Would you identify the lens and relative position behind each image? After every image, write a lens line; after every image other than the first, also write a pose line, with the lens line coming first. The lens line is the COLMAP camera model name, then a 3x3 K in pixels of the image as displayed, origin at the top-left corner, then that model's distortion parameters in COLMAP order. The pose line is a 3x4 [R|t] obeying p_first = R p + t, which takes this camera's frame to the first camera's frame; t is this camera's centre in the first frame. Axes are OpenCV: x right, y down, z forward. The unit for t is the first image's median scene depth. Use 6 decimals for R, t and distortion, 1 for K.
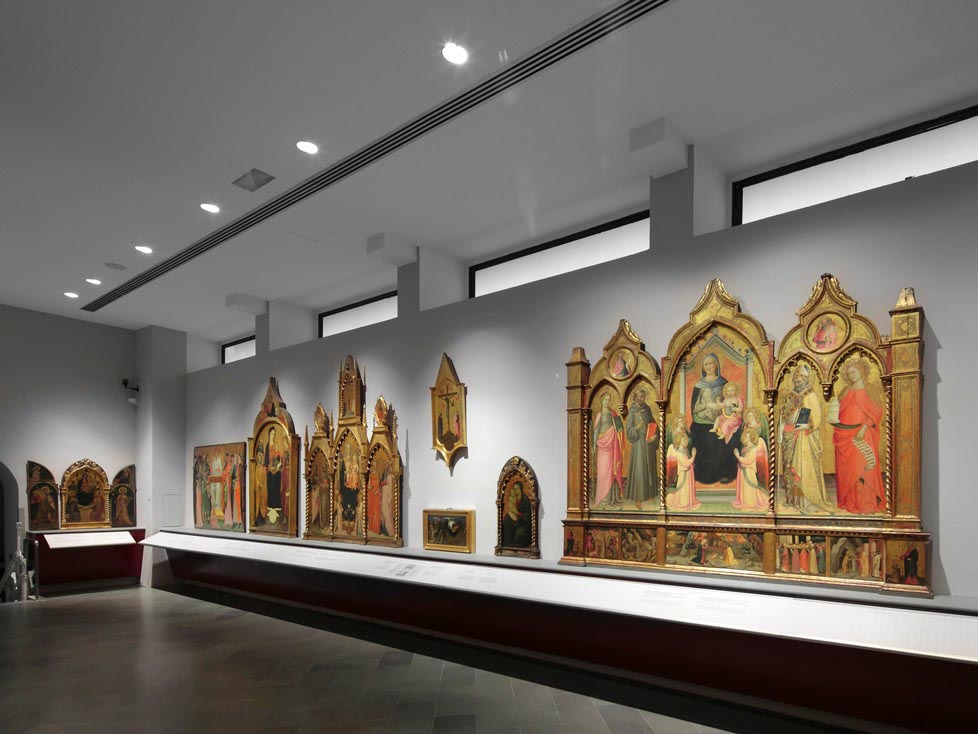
lens RADIAL K [[491.4, 0, 471.6], [0, 491.4, 365.9], [0, 0, 1]] dist [-0.000431, -0.000152]
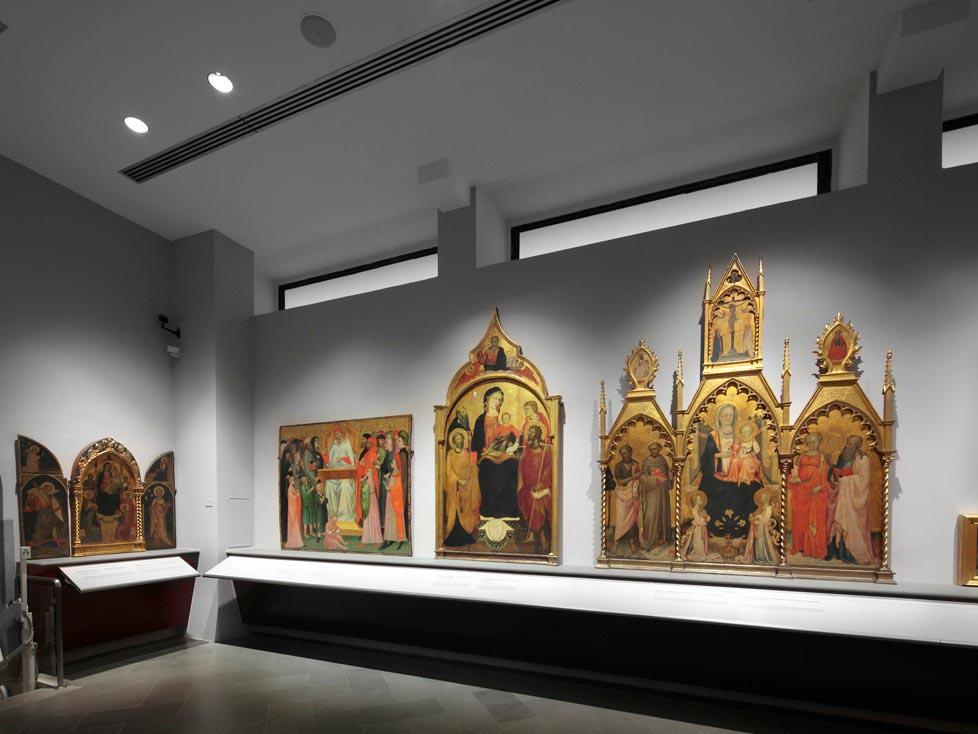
lens RADIAL K [[536.5, 0, 490.0], [0, 536.5, 387.1], [0, 0, 1]] dist [0.000366, 0.000651]
pose [[0.986431, 0.034755, 0.160458, -0.457462], [-0.041206, 0.998463, 0.037051, 0.087106], [-0.158924, -0.043160, 0.986347, 0.295094]]
